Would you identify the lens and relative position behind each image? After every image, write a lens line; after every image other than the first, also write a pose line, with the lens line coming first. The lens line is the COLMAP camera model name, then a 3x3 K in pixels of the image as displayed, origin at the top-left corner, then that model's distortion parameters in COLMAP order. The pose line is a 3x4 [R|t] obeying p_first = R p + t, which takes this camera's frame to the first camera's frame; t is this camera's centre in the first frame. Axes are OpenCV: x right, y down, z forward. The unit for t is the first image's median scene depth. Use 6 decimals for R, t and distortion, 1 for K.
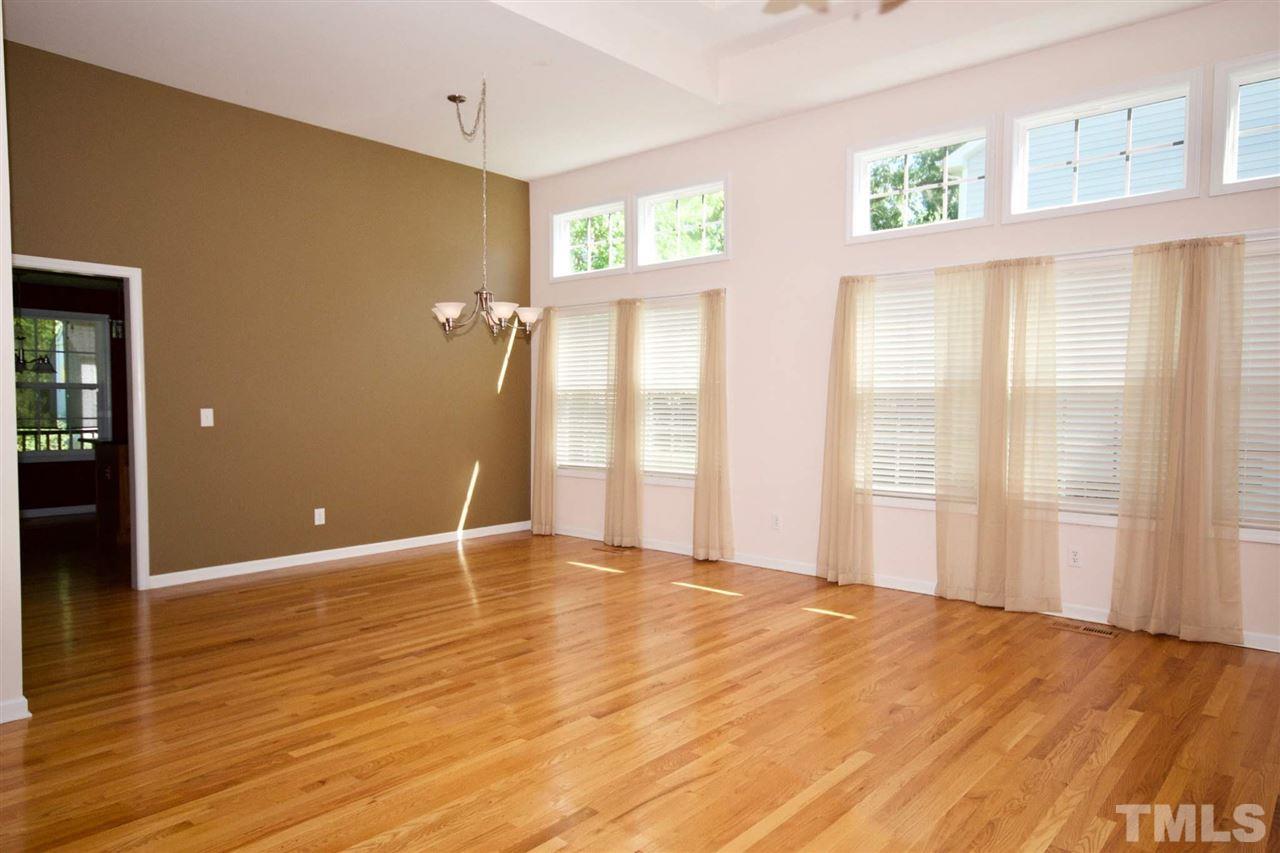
lens RADIAL K [[821.1, 0, 624.0], [0, 821.1, 439.9], [0, 0, 1]] dist [0.002774, 0.001047]
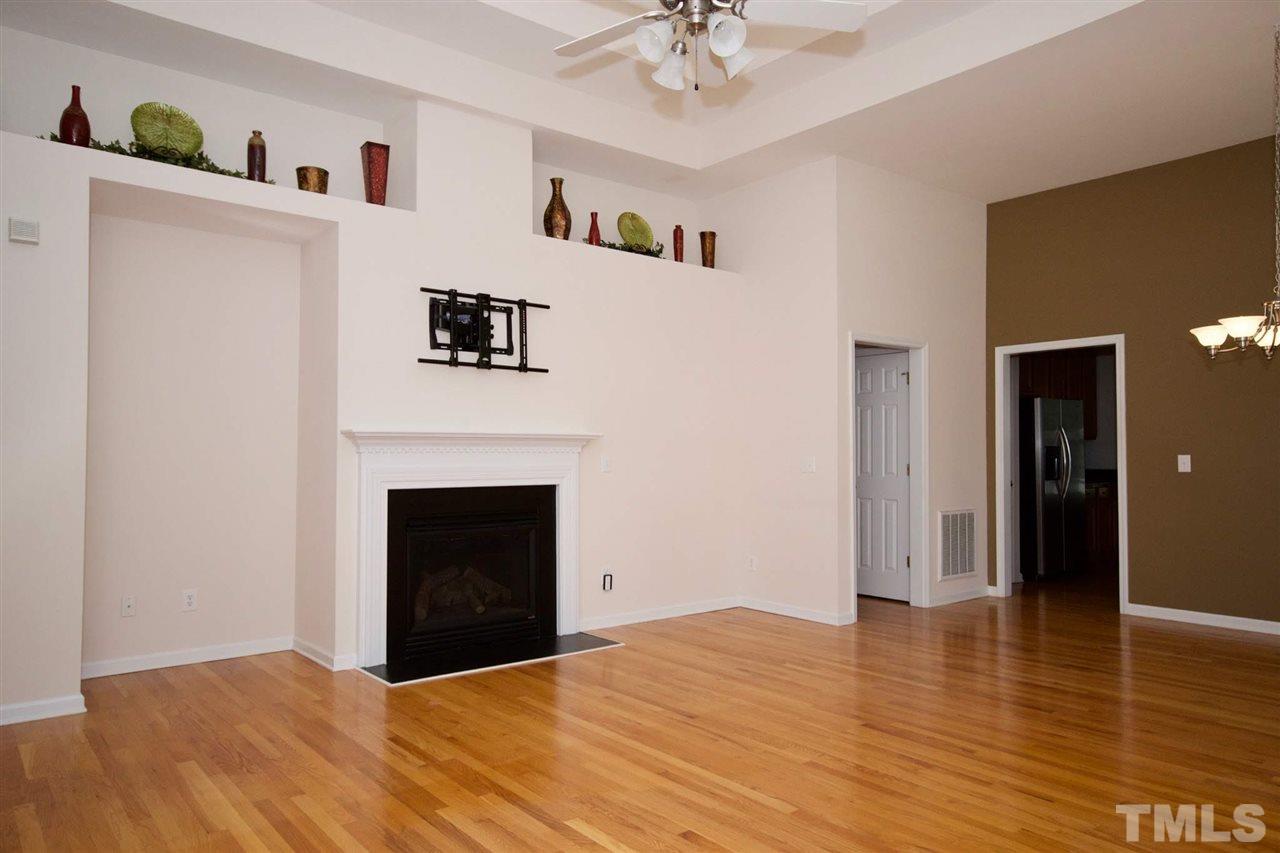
lens RADIAL K [[854.8, 0, 640.0], [0, 854.8, 426.5], [0, 0, 1]] dist [0.006252, 0.001607]
pose [[-0.157618, -0.035013, -0.986879, 0.846382], [-0.047905, 0.998466, -0.027773, -0.013997], [0.986338, 0.042899, -0.159053, 0.626143]]
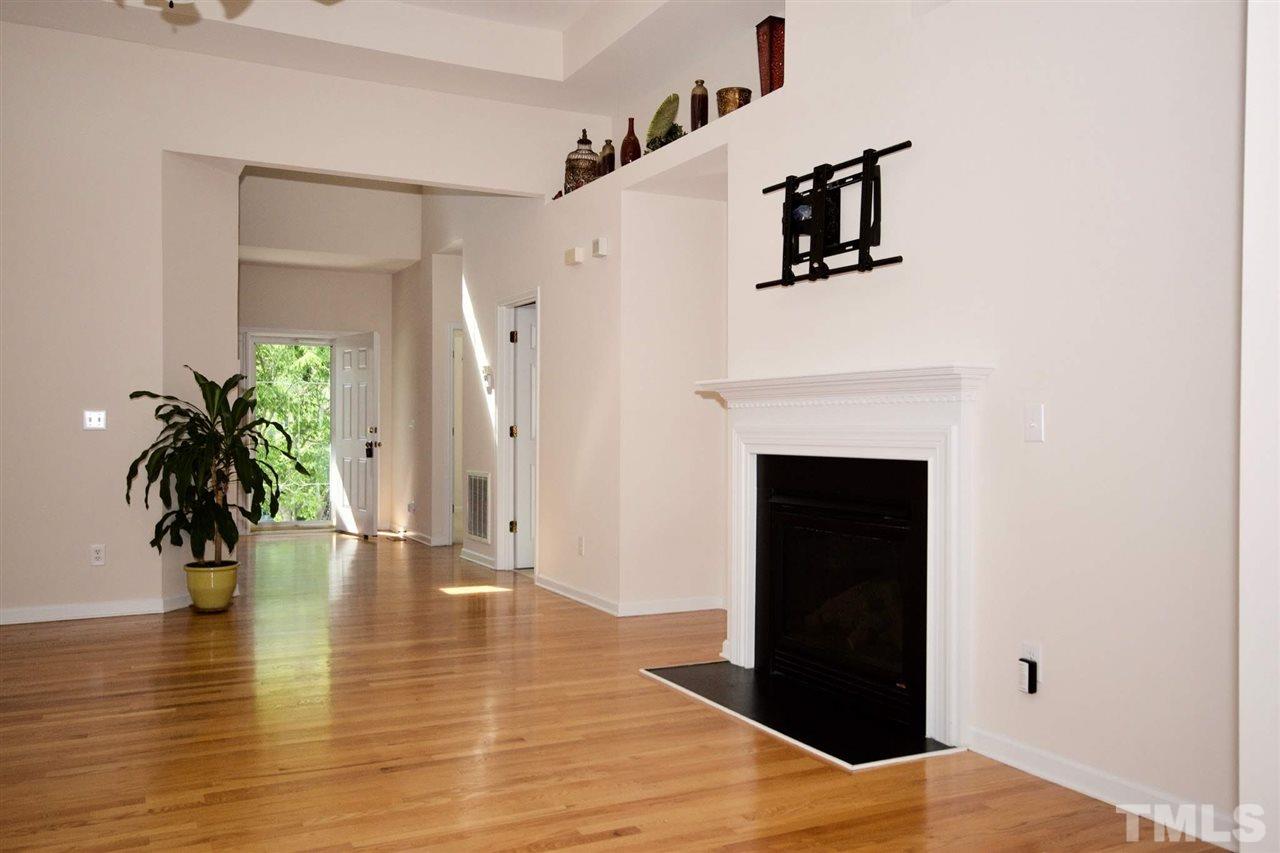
lens RADIAL K [[1049.4, 0, 640.0], [0, 1049.4, 426.5], [0, 0, 1]] dist [-0.000234, 0.064558]
pose [[-0.930531, -0.008934, 0.366103, -0.464706], [0.007888, 0.998981, 0.044428, -0.025064], [-0.366127, 0.044229, -0.929513, 1.176895]]
